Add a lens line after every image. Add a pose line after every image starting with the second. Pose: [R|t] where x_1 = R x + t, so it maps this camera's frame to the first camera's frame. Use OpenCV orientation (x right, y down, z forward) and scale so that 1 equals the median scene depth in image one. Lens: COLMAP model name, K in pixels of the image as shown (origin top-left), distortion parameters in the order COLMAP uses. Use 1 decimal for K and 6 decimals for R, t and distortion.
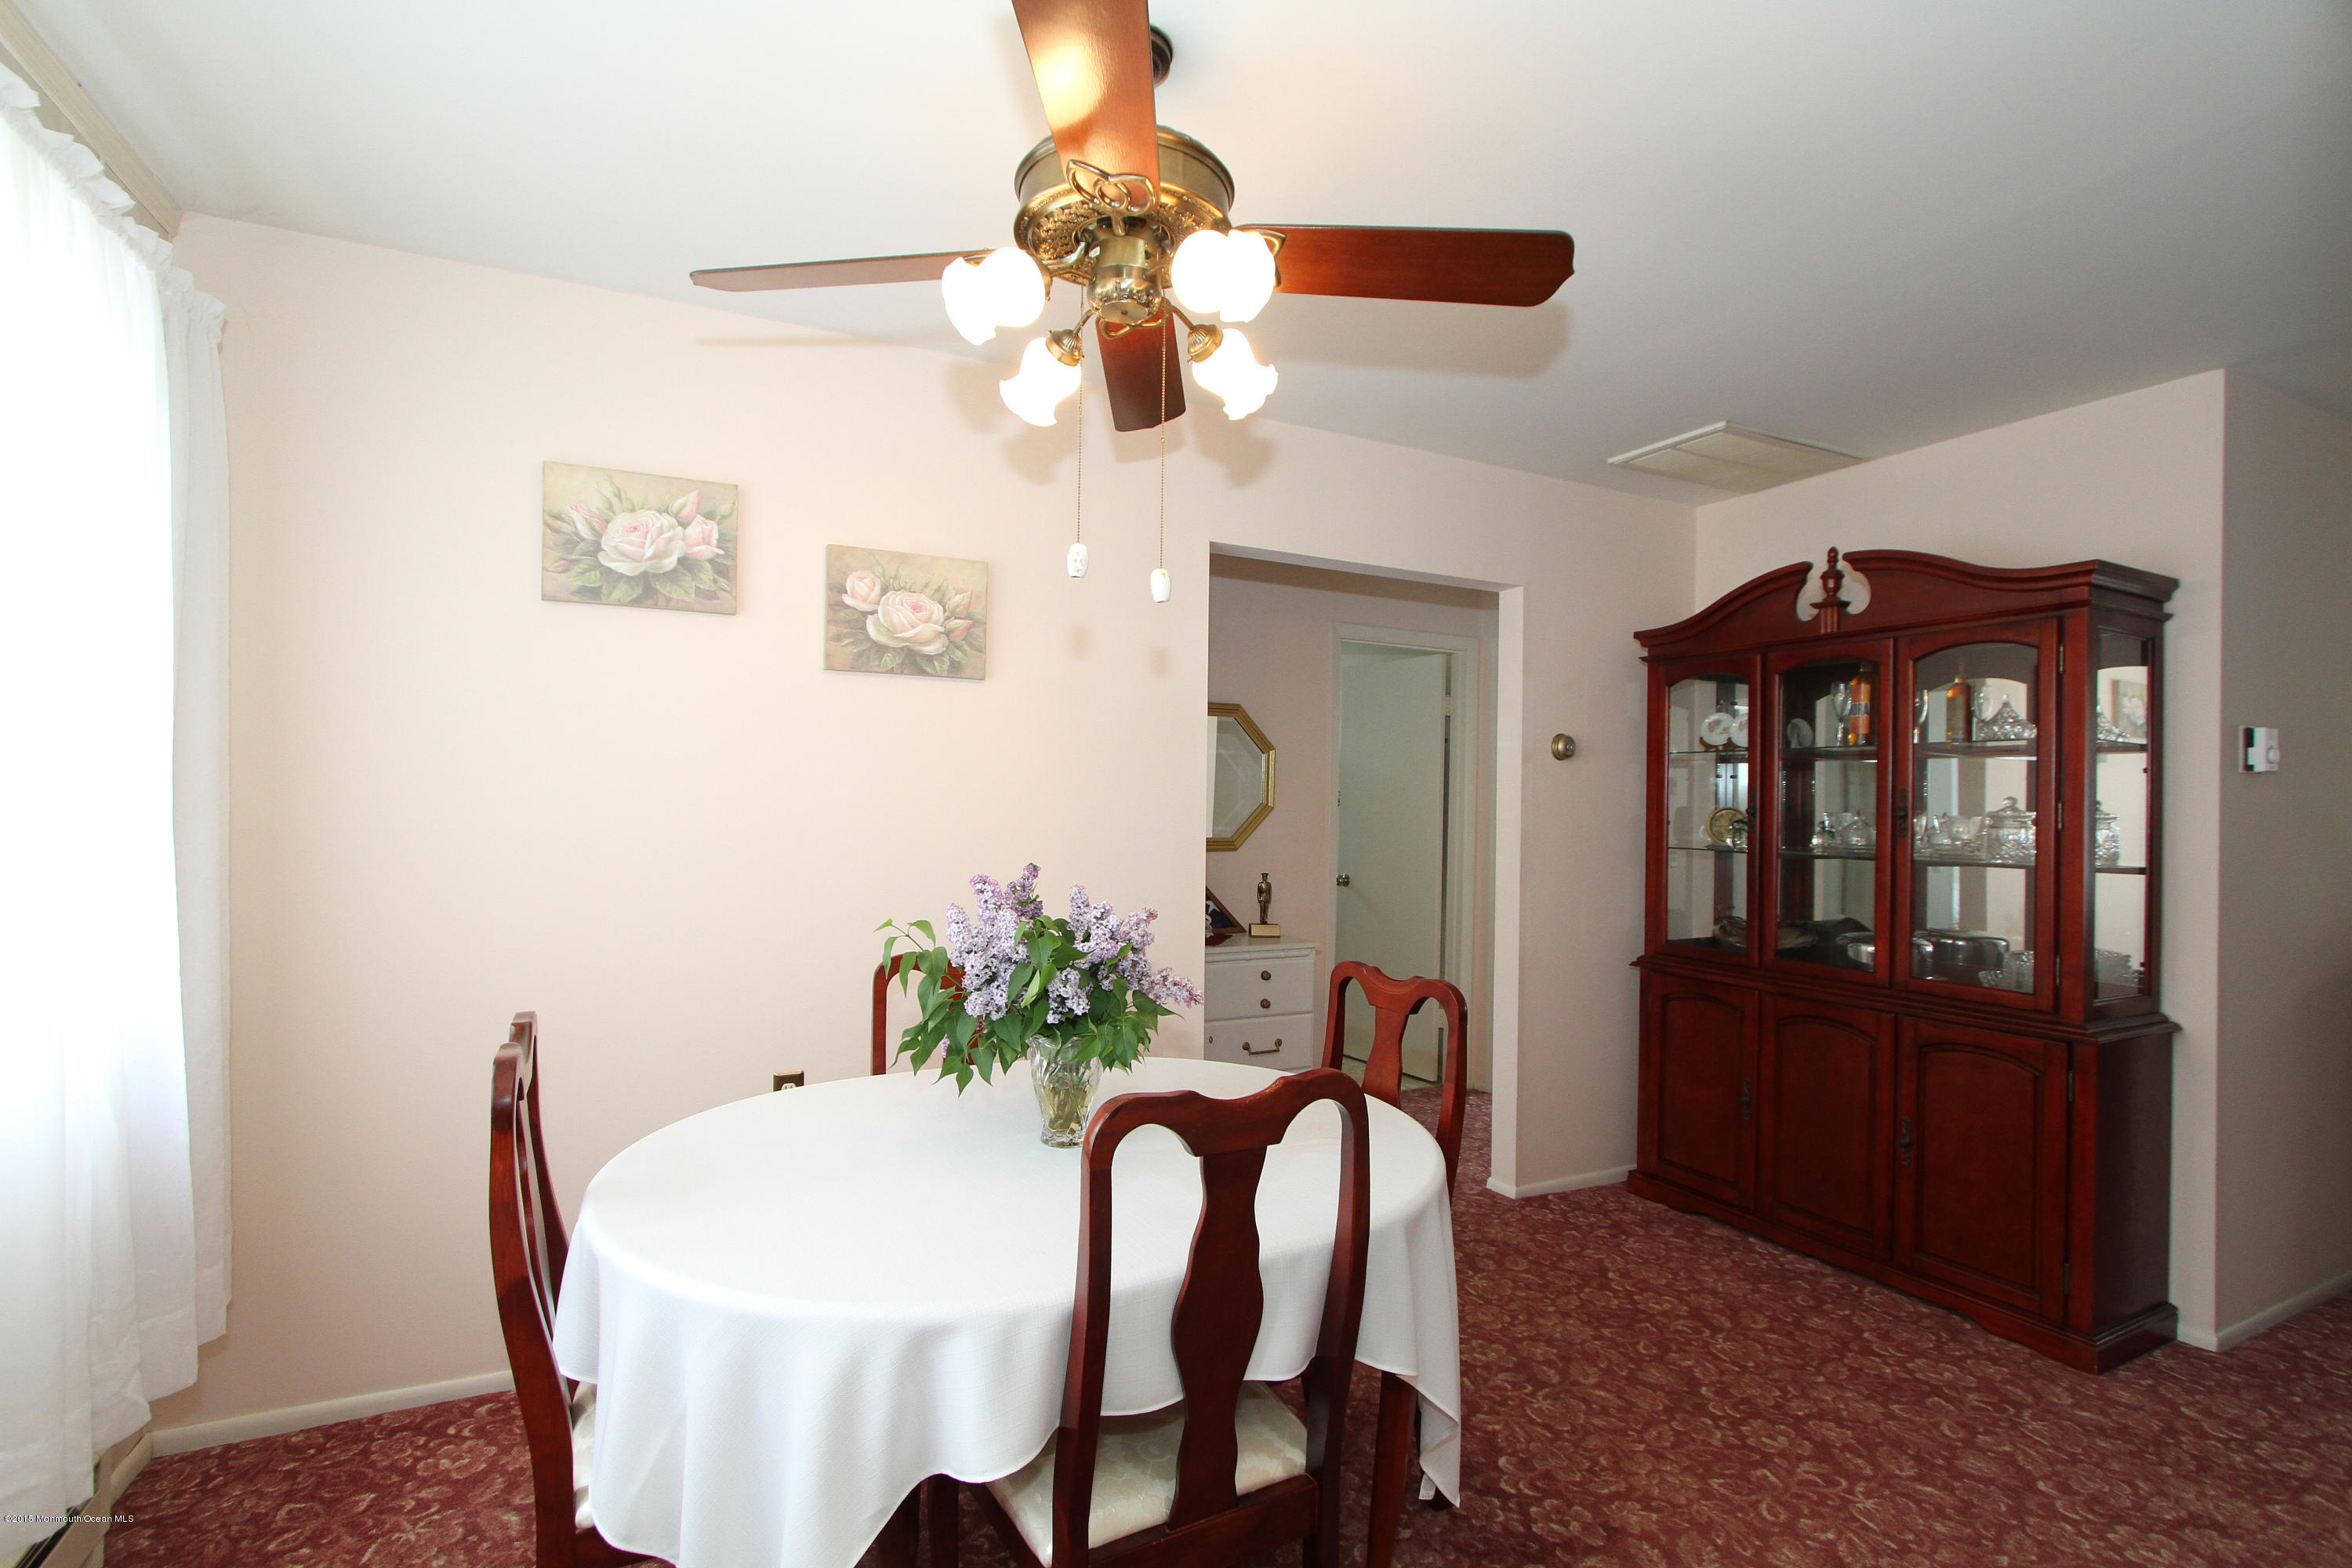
lens RADIAL K [[1076.1, 0, 1161.6], [0, 1076.1, 790.2], [0, 0, 1]] dist [-0.021272, 0.004264]
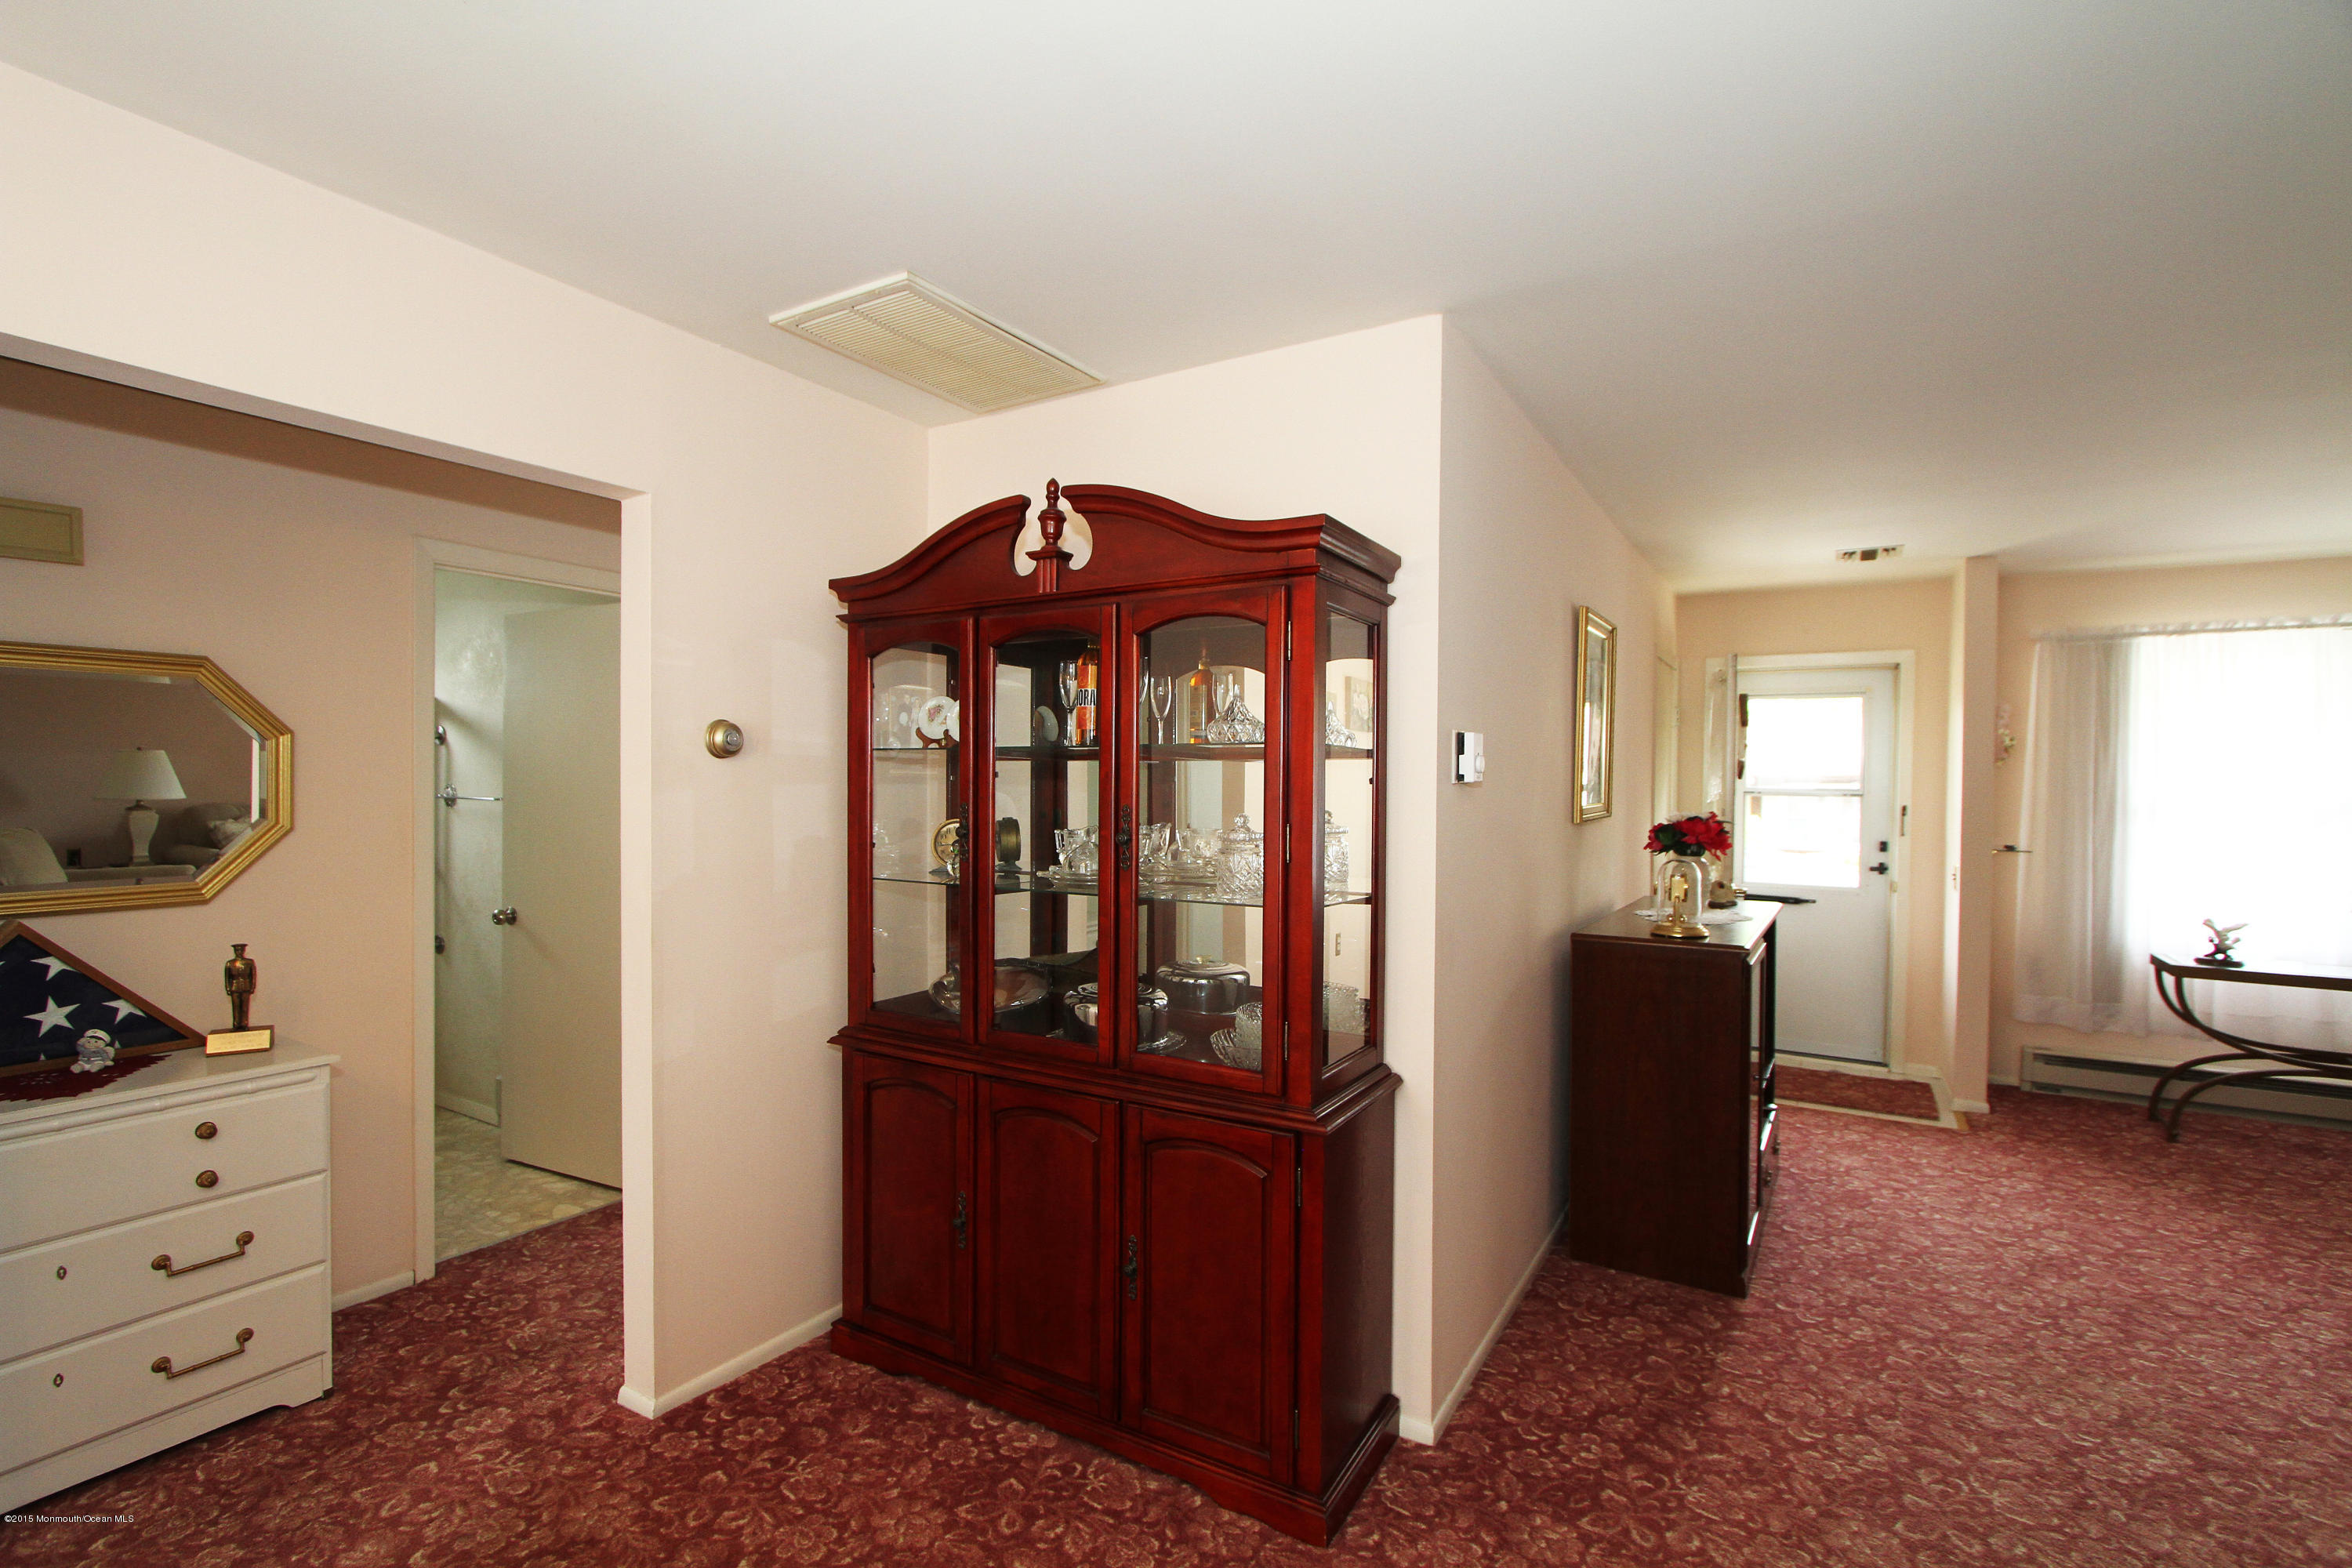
lens RADIAL K [[1076.1, 0, 1185.2], [0, 1076.1, 785.6], [0, 0, 1]] dist [-0.021272, 0.004264]
pose [[0.835422, -0.011970, 0.549479, 0.277908], [0.002113, 0.999825, 0.018567, -0.025628], [-0.549605, -0.014351, 0.835301, 0.303876]]
